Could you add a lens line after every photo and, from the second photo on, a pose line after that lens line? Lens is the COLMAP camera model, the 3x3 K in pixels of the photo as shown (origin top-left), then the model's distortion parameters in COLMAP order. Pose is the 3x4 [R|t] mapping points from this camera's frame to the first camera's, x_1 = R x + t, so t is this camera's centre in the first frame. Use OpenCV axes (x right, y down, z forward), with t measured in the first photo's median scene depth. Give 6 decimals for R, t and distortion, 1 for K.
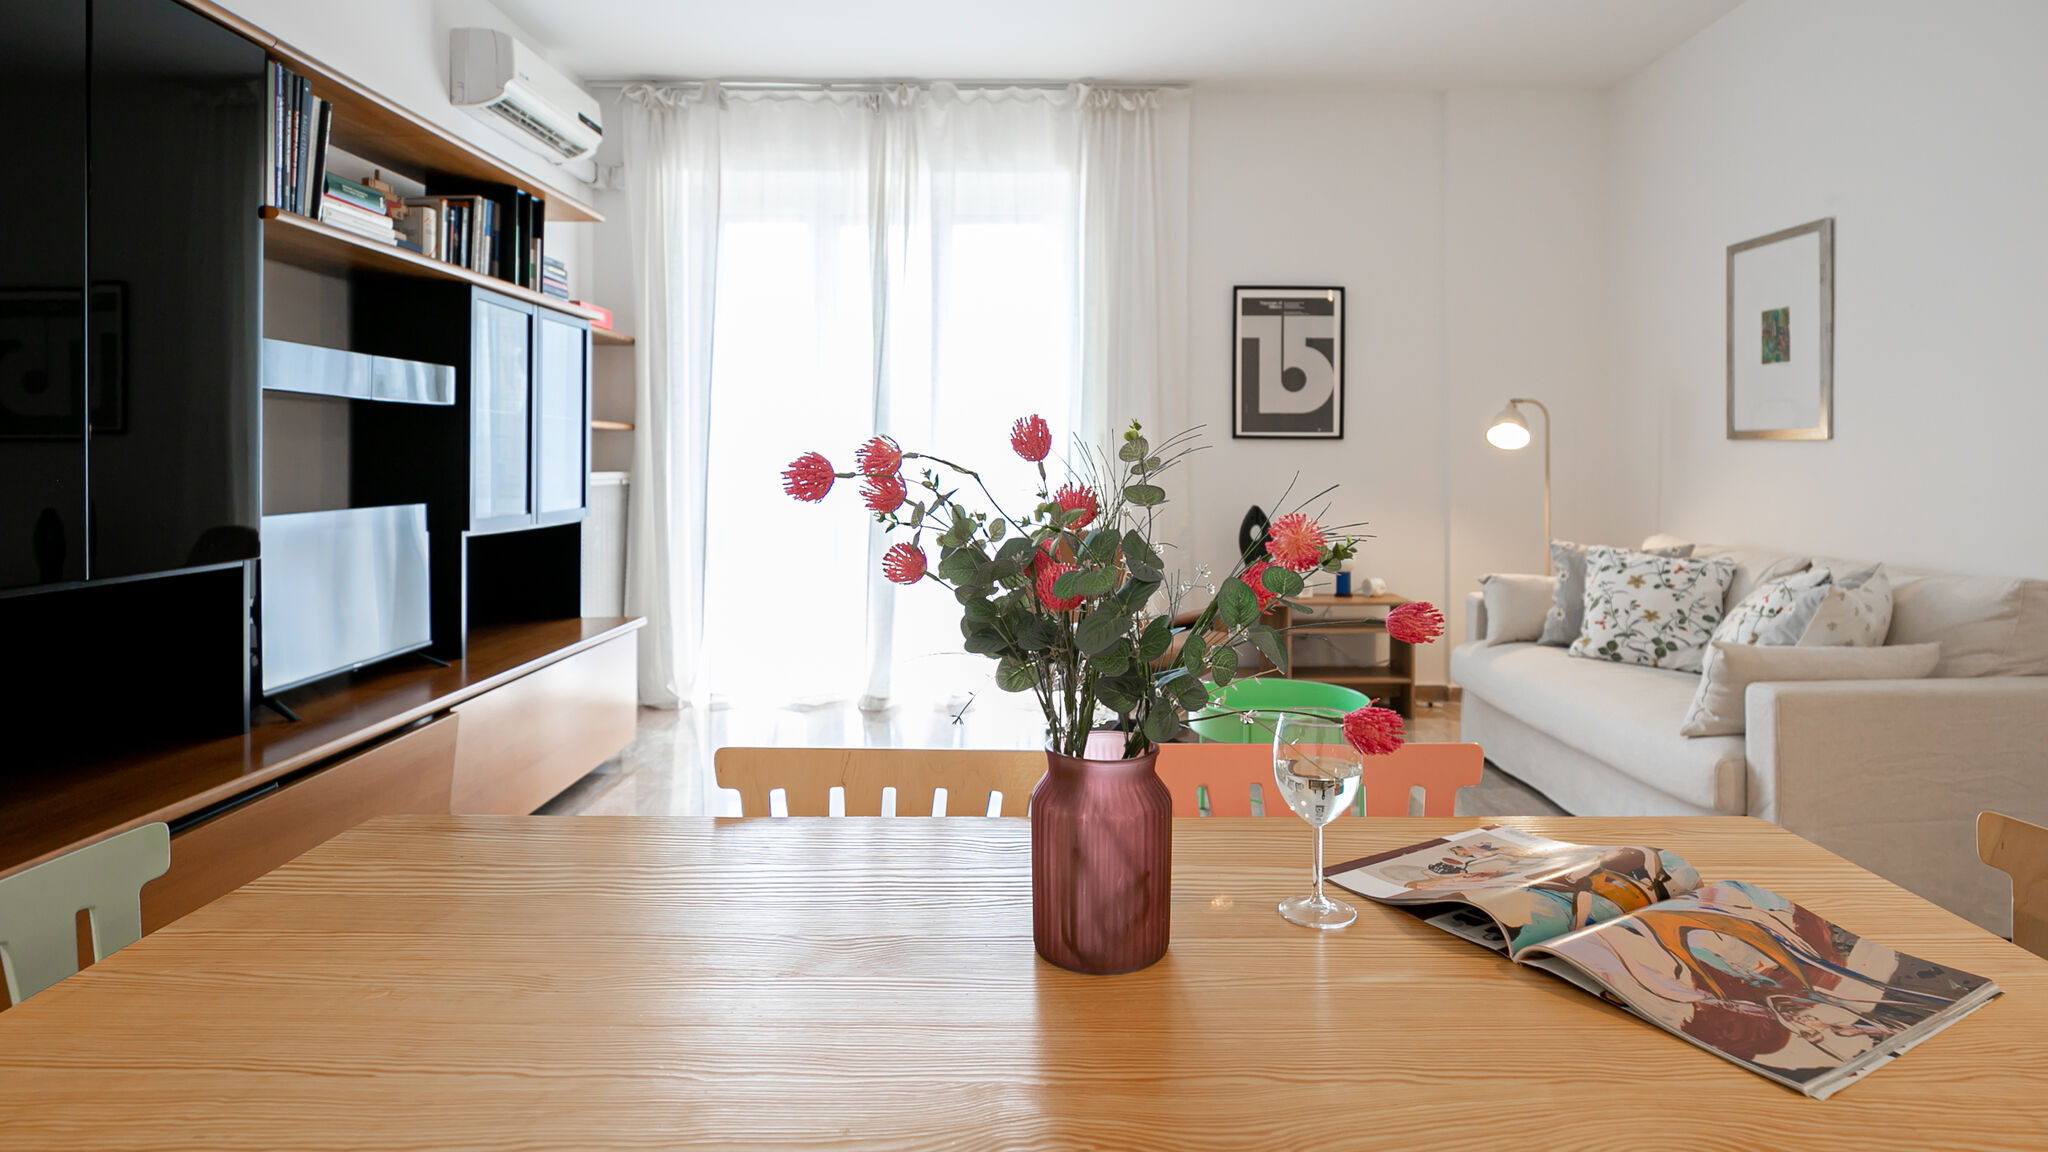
lens RADIAL K [[1086.2, 0, 1052.6], [0, 1086.2, 451.7], [0, 0, 1]] dist [-0.009128, 0.001328]
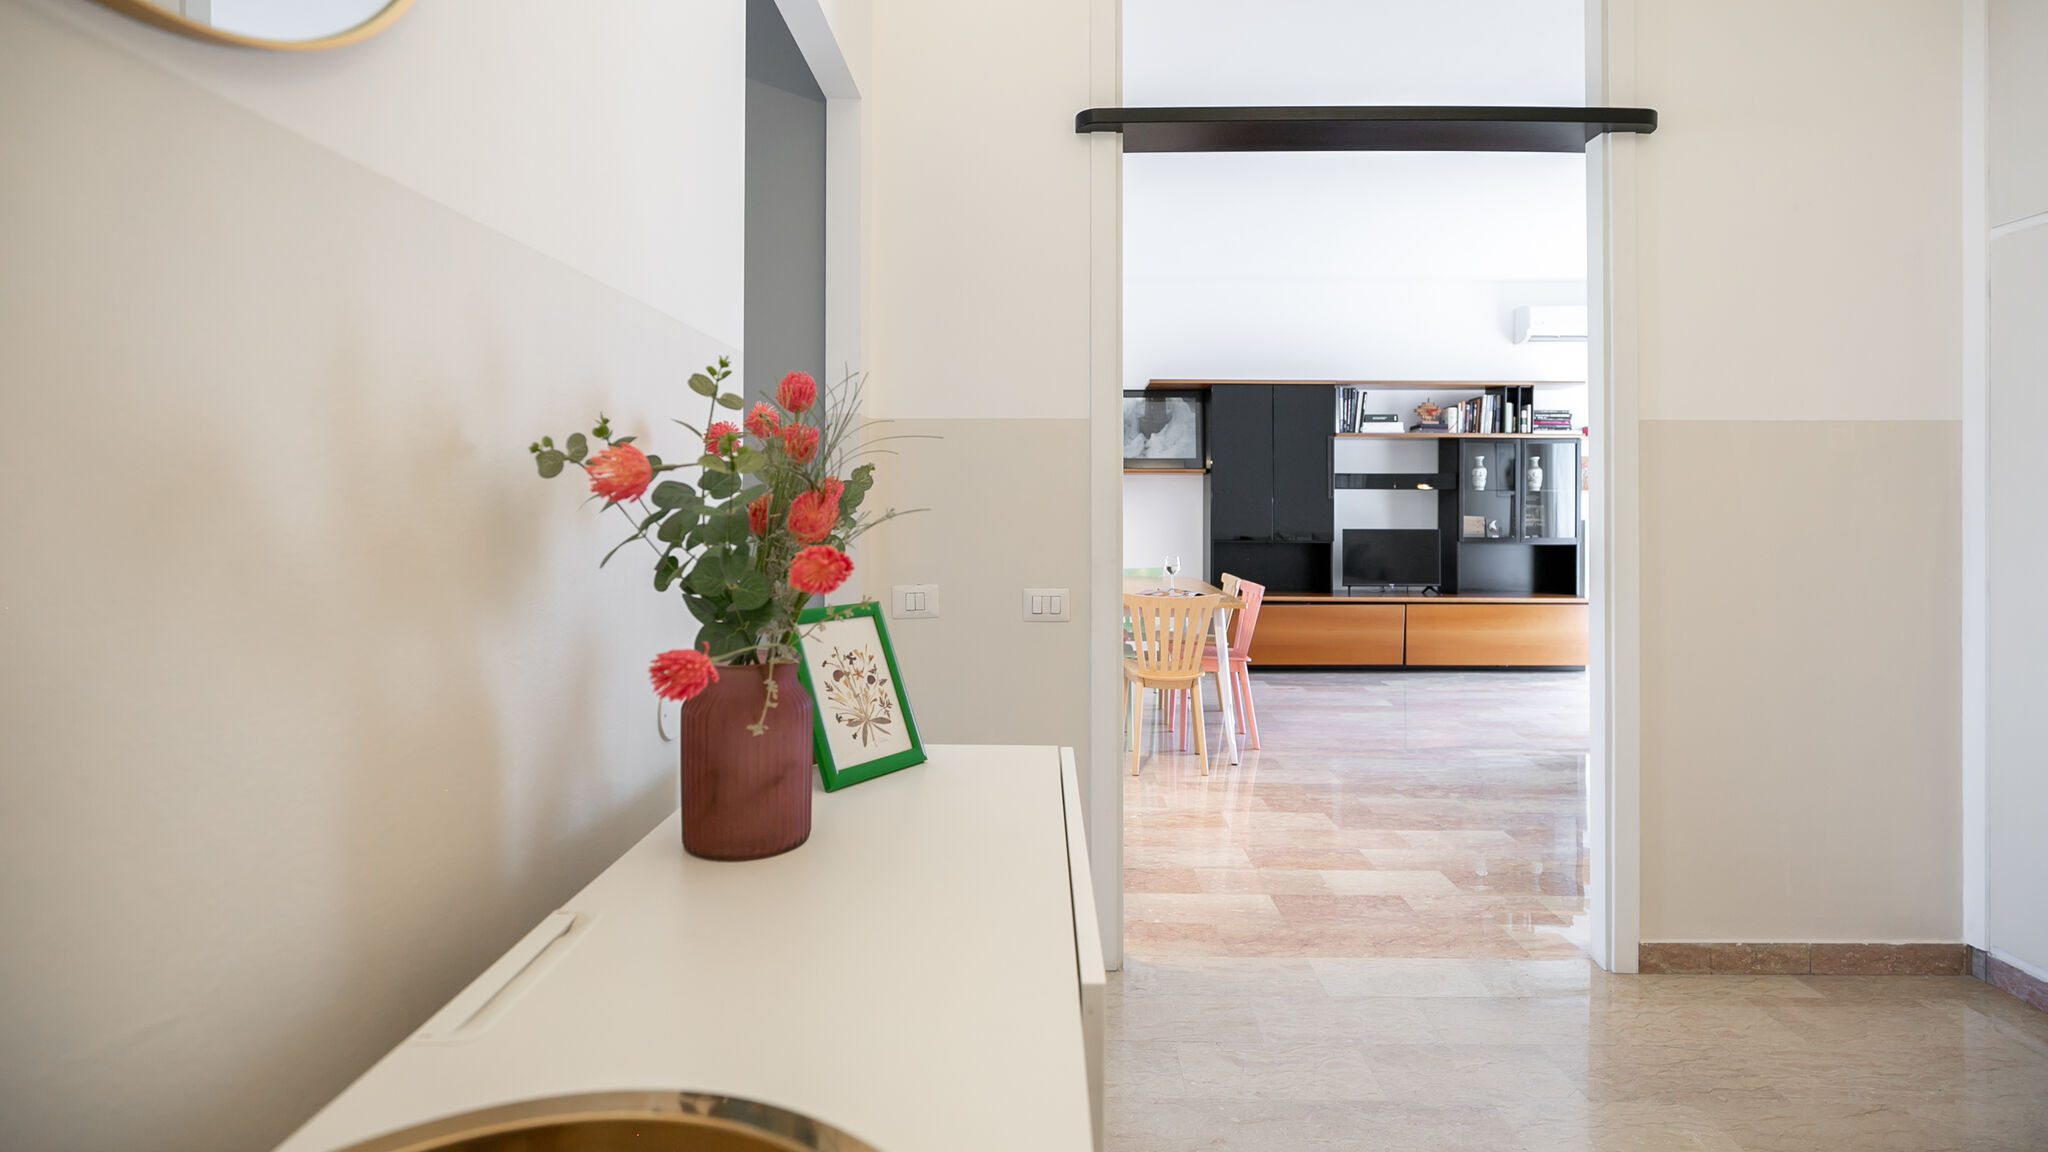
lens RADIAL K [[950.2, 0, 1041.1], [0, 950.2, 509.2], [0, 0, 1]] dist [-0.017111, 0.001024]
pose [[-0.013281, 0.000344, -0.999912, 1.356393], [0.001663, 0.999999, 0.000322, -0.000052], [0.999910, -0.001658, -0.013282, 0.097076]]
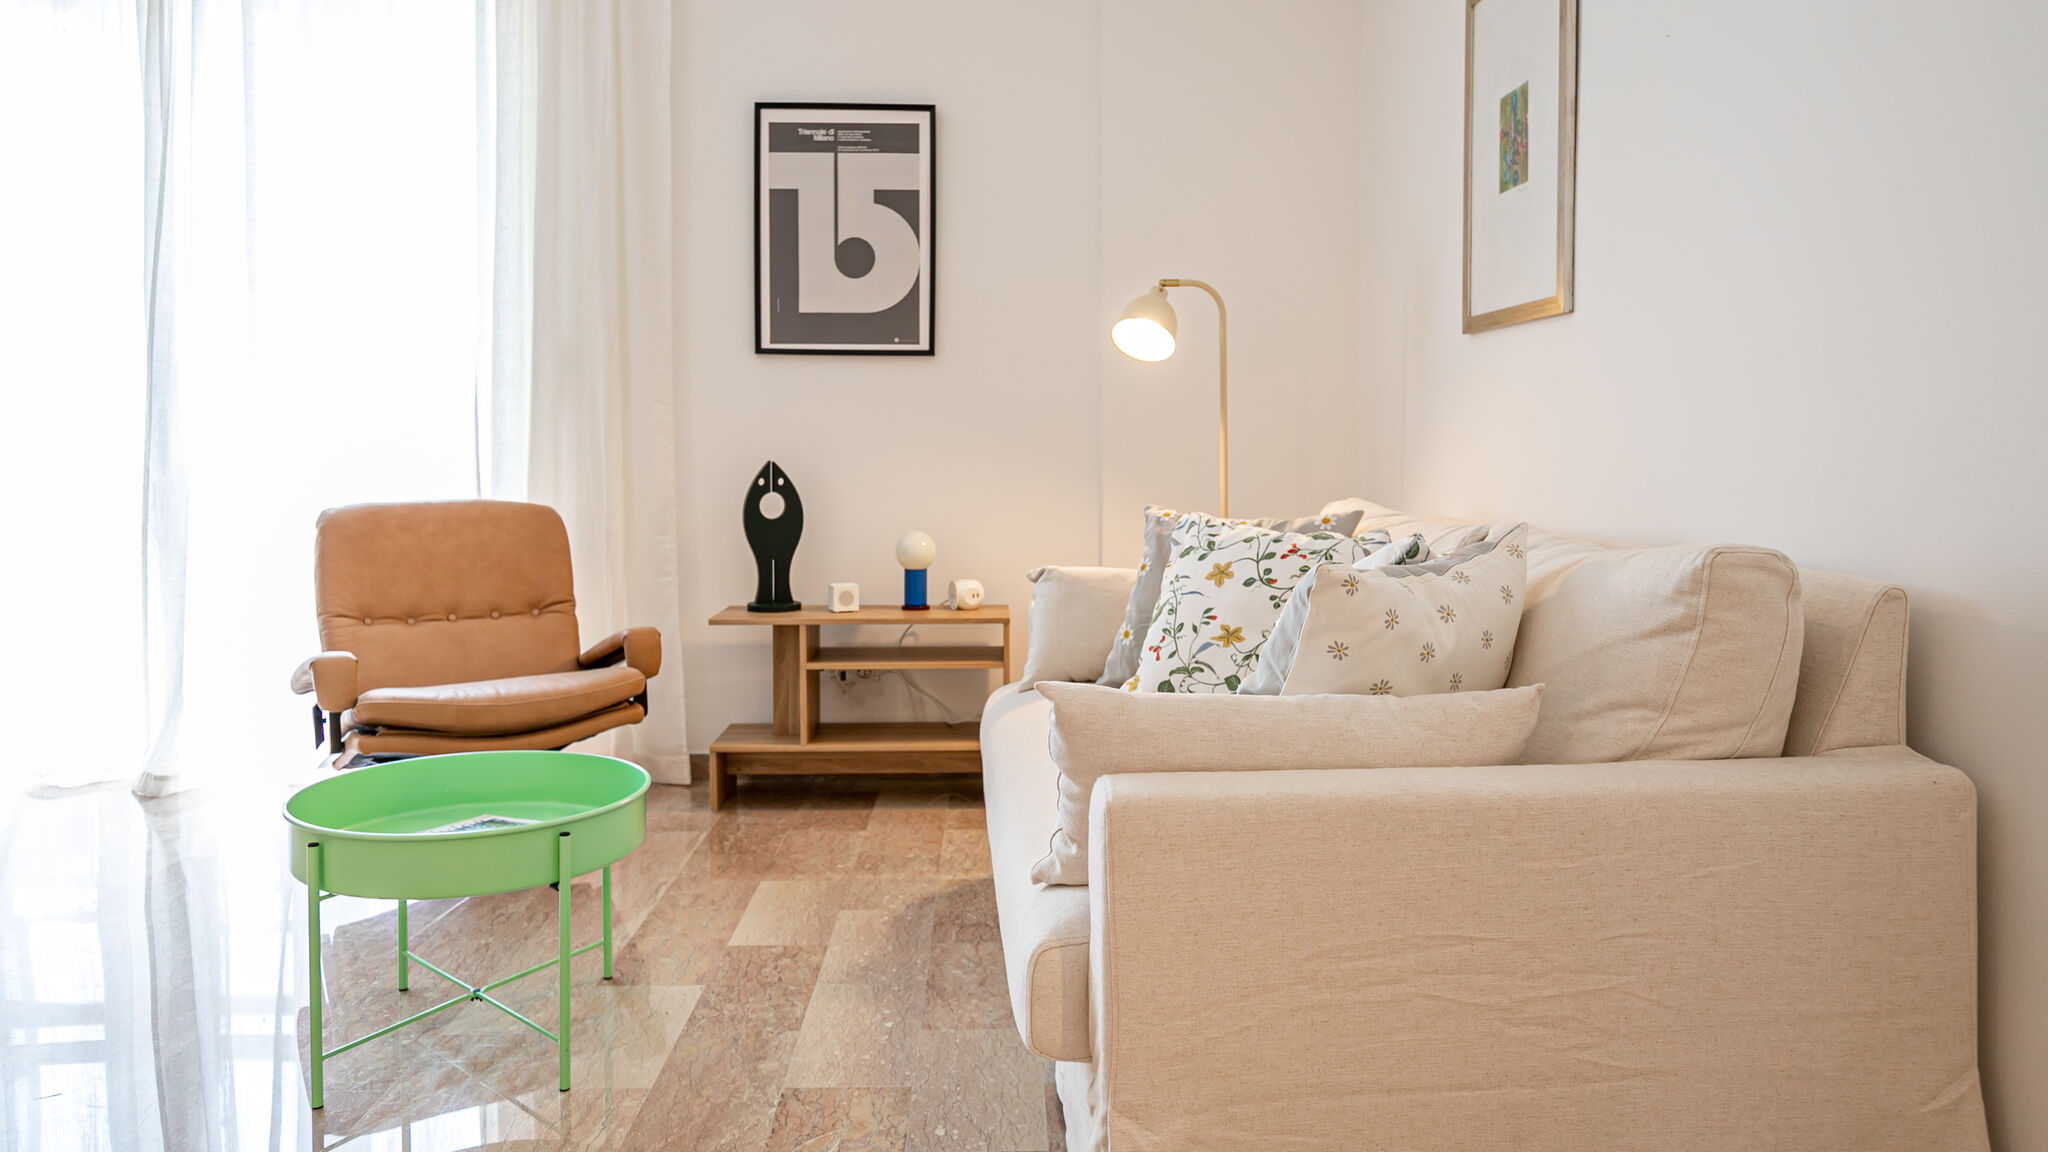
lens RADIAL K [[1364.8, 0, 1027.7], [0, 1364.8, 500.0], [0, 0, 1]] dist [-0.001456, -0.000186]
pose [[0.999814, 0.001036, 0.019243, 0.414025], [-0.001826, 0.999154, 0.041084, 0.052288], [-0.019185, -0.041111, 0.998970, 0.301133]]
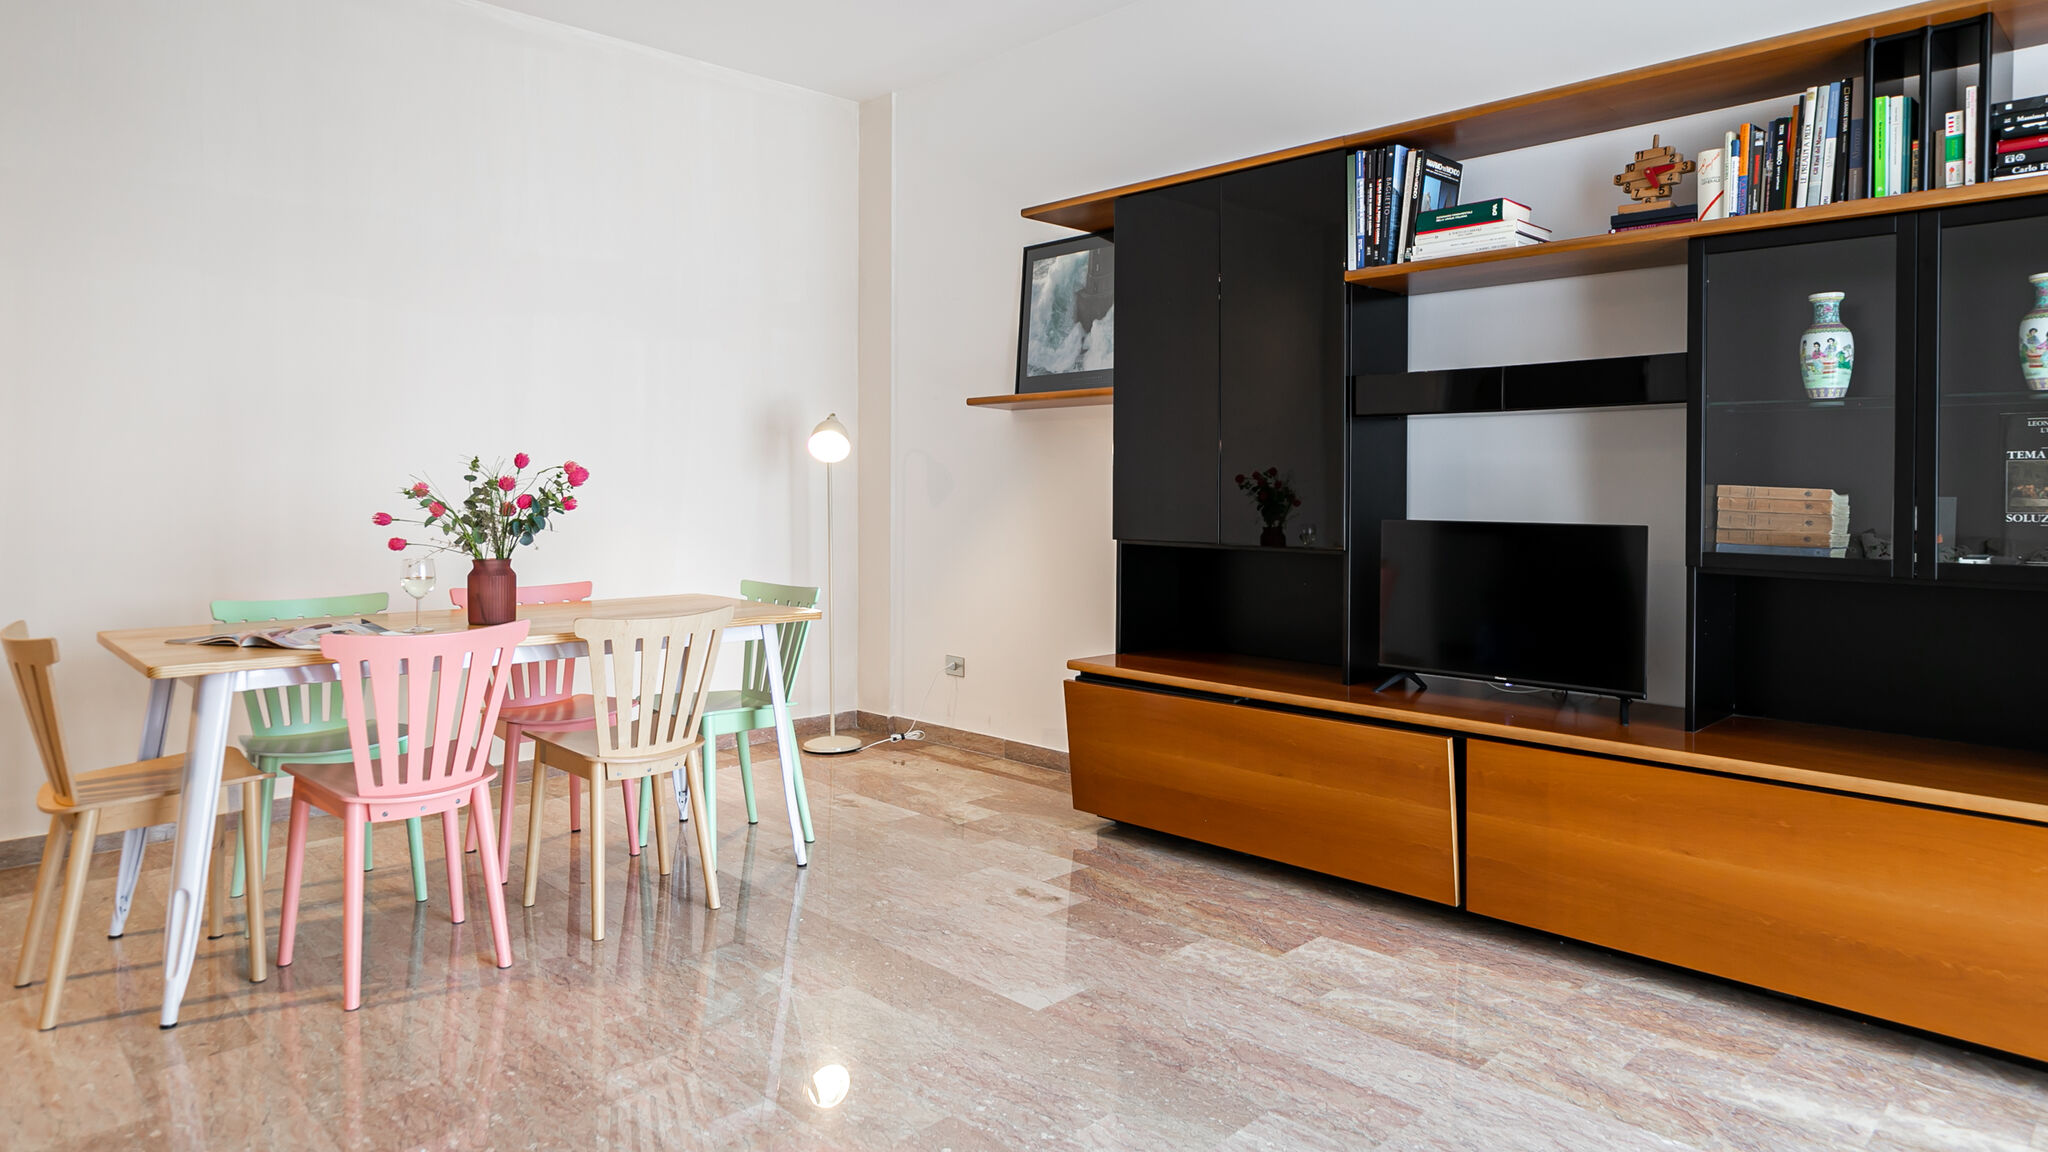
lens RADIAL K [[1210.7, 0, 1084.1], [0, 1210.7, 491.2], [0, 0, 1]] dist [-0.010238, -0.000644]
pose [[-0.703097, -0.000156, -0.711094, 0.316161], [-0.000316, 1.000000, 0.000093, 0.018832], [0.711094, 0.000290, -0.703097, 1.130848]]
